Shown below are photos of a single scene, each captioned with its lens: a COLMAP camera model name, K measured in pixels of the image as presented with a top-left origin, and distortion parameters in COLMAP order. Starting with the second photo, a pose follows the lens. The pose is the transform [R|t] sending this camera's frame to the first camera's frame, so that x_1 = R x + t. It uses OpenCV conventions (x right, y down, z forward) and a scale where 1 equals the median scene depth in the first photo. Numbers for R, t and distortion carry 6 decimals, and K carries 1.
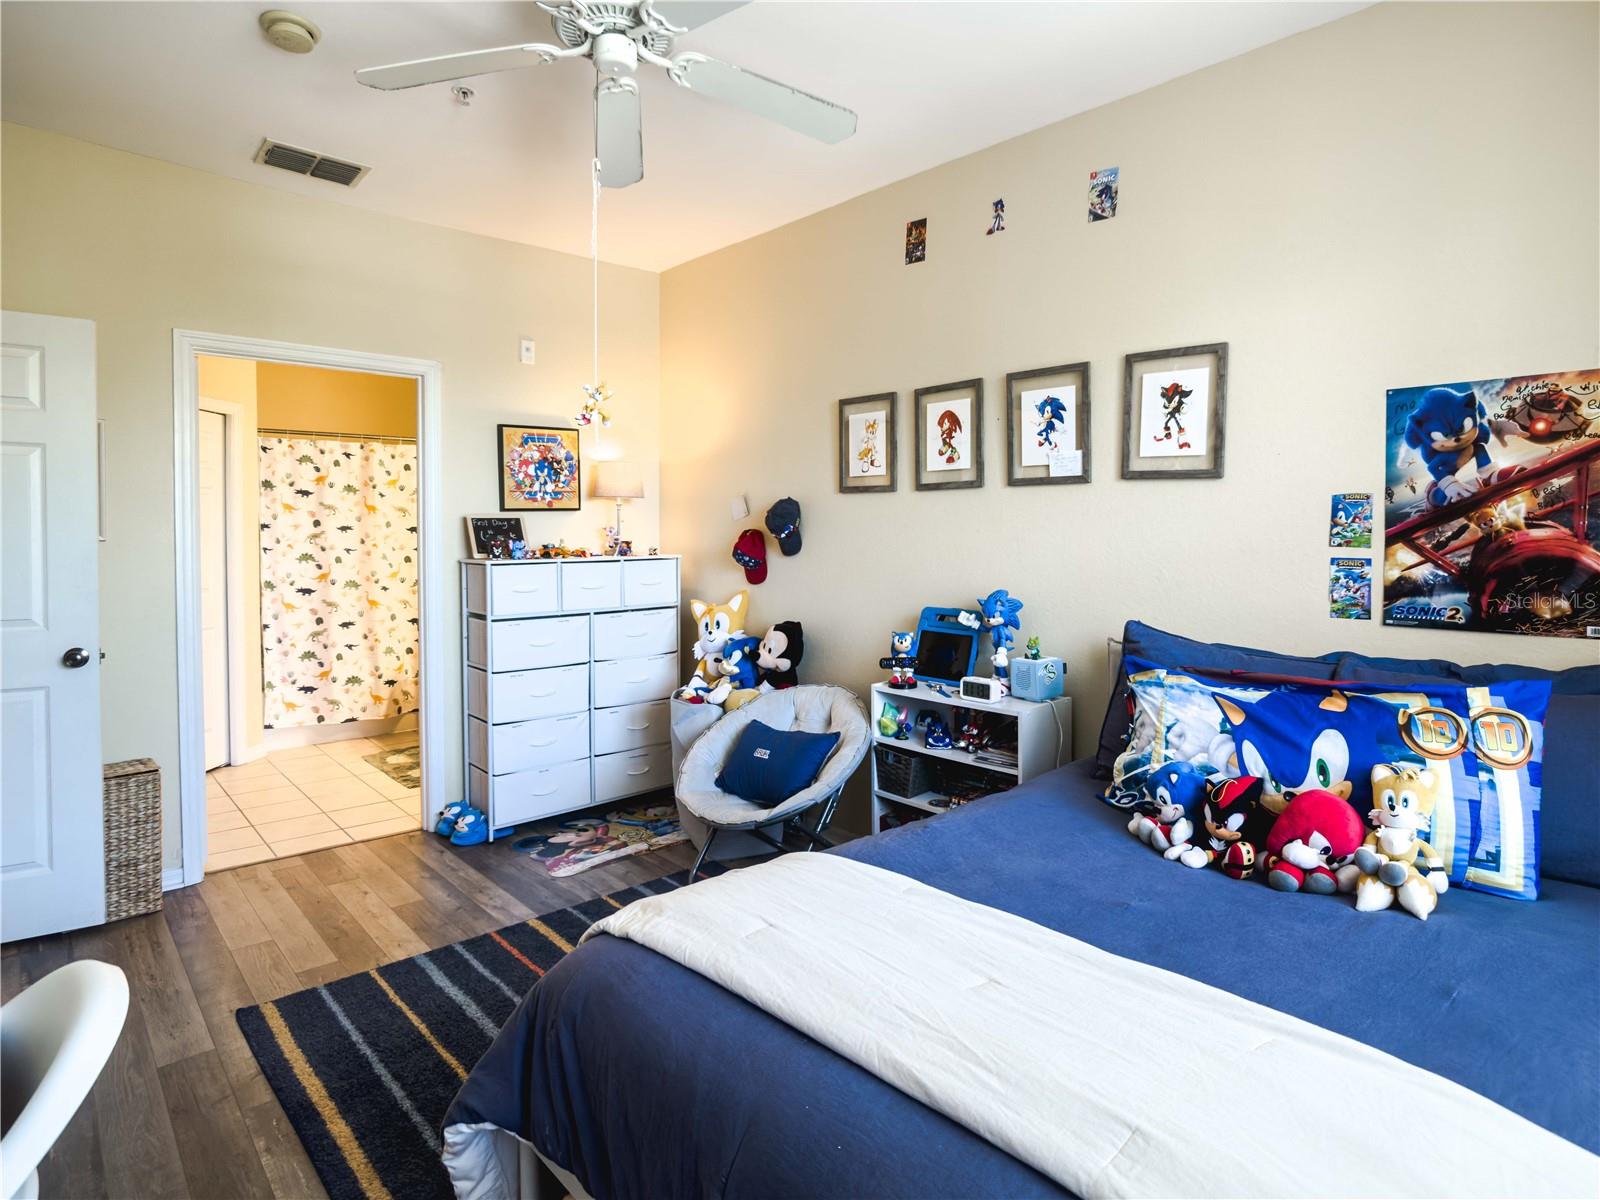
lens RADIAL K [[957.4, 0, 905.9], [0, 957.4, 541.8], [0, 0, 1]] dist [-0.038292, -0.001197]
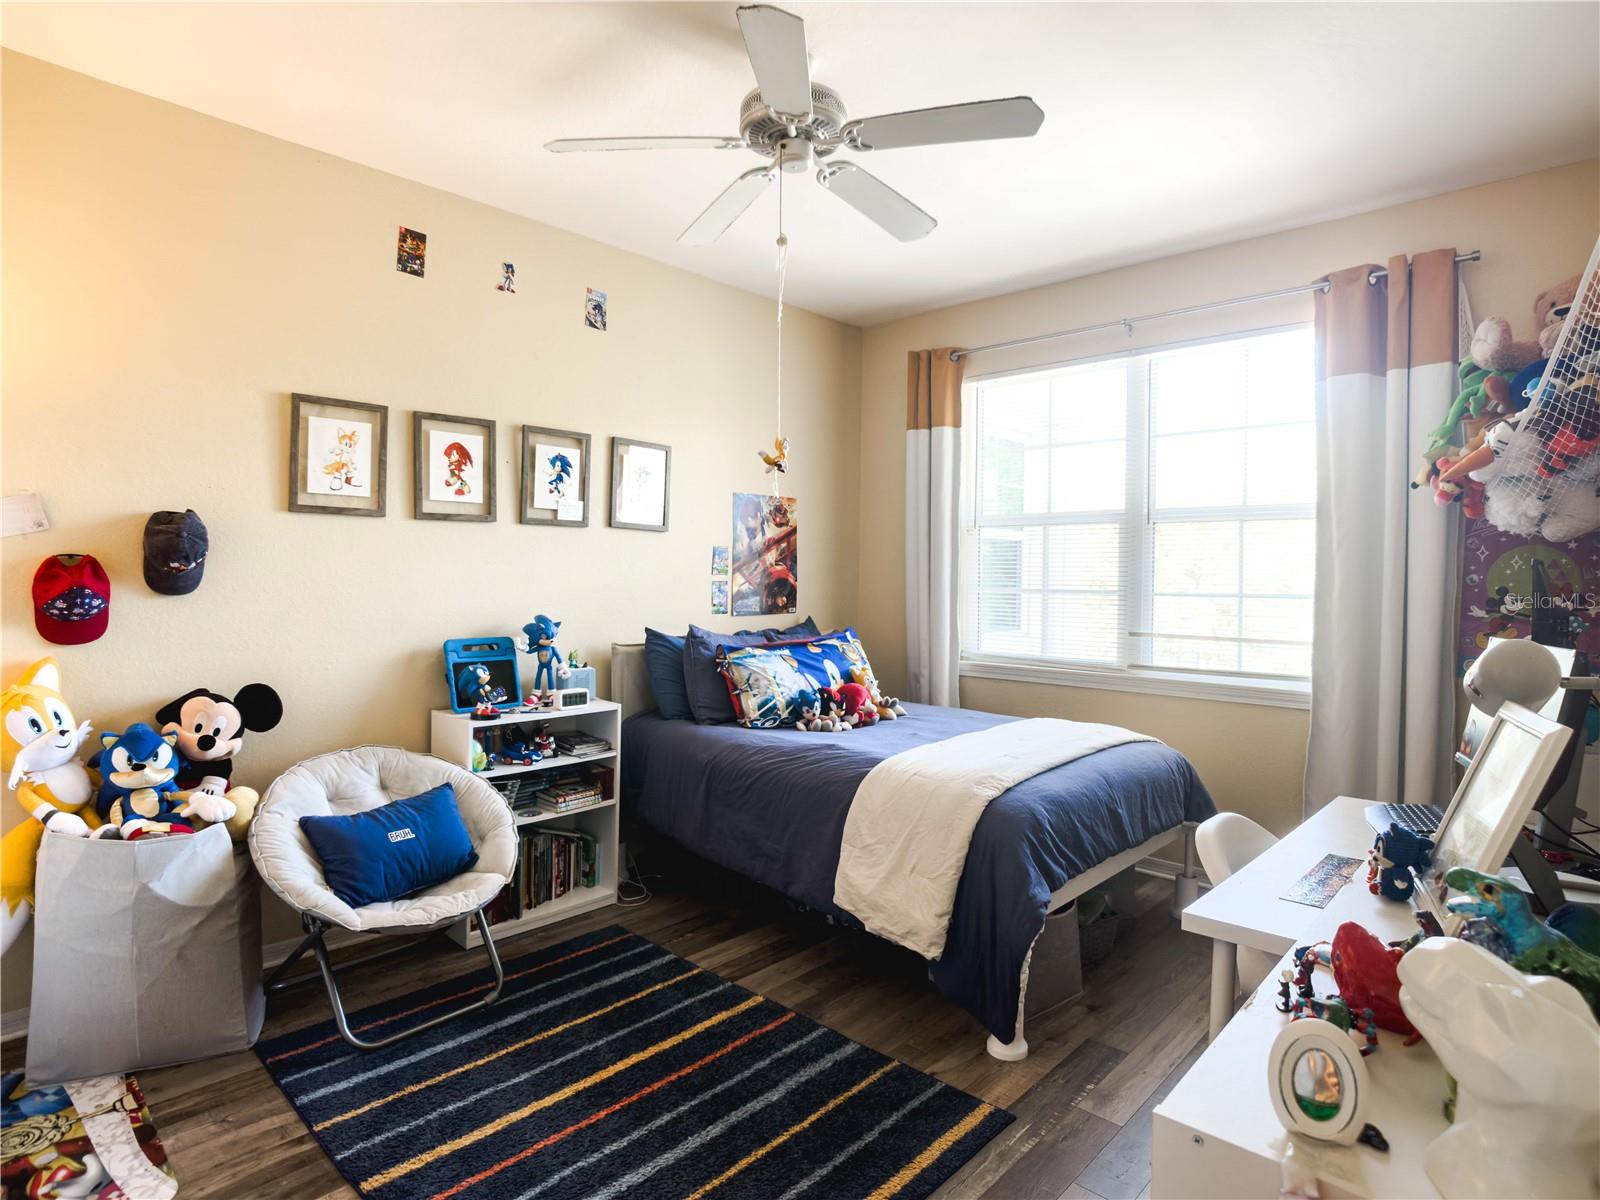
lens RADIAL K [[878.7, 0, 752.4], [0, 878.7, 591.1], [0, 0, 1]] dist [-0.026046, 0.000760]
pose [[-0.030231, -0.019760, 0.999348, -1.264566], [0.006423, 0.999780, 0.019963, 0.003330], [-0.999522, 0.007023, -0.030098, 1.019673]]
